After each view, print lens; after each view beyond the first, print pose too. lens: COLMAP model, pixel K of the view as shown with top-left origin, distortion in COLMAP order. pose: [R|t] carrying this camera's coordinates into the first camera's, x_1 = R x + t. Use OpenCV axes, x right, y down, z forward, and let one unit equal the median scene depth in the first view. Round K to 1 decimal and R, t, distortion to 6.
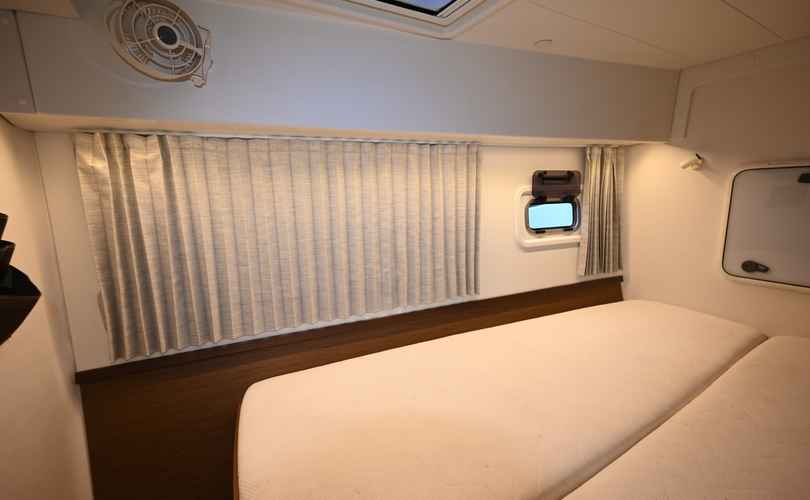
lens RADIAL K [[349.0, 0, 406.4], [0, 349.0, 246.4], [0, 0, 1]] dist [0.004040, -0.001523]
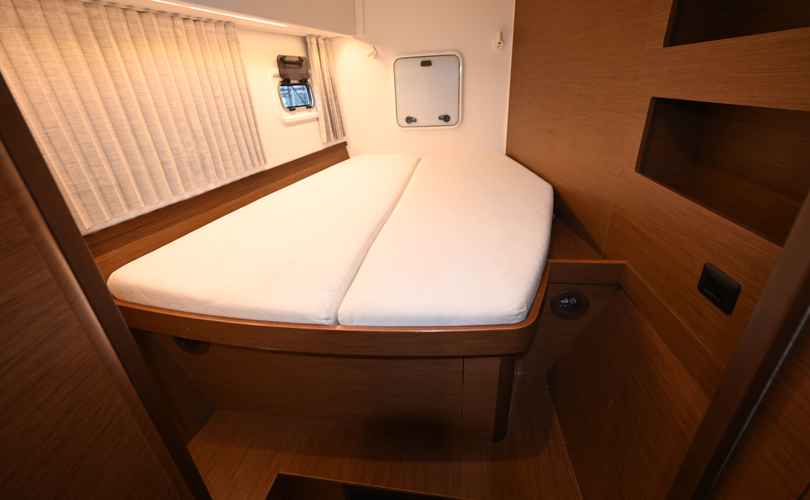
lens RADIAL K [[349.0, 0, 406.7], [0, 349.0, 245.4], [0, 0, 1]] dist [0.004040, -0.001523]
pose [[0.657190, -0.329398, 0.677937, -0.406162], [0.155943, 0.939410, 0.305272, 0.110823], [-0.737417, -0.094902, 0.668738, -0.213006]]
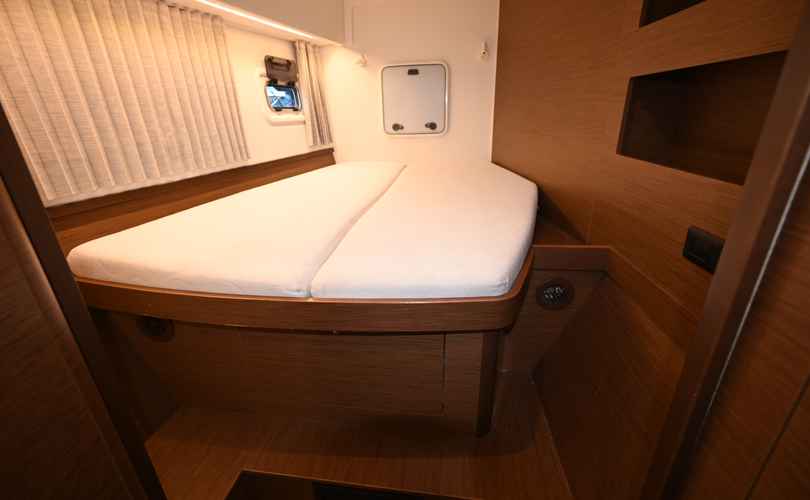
lens RADIAL K [[349.0, 0, 404.0], [0, 349.0, 247.2], [0, 0, 1]] dist [0.004040, -0.001523]
pose [[0.645694, -0.272679, 0.713250, -0.404859], [0.139499, 0.960471, 0.240906, 0.218470], [-0.750746, -0.056054, 0.658208, -0.219939]]
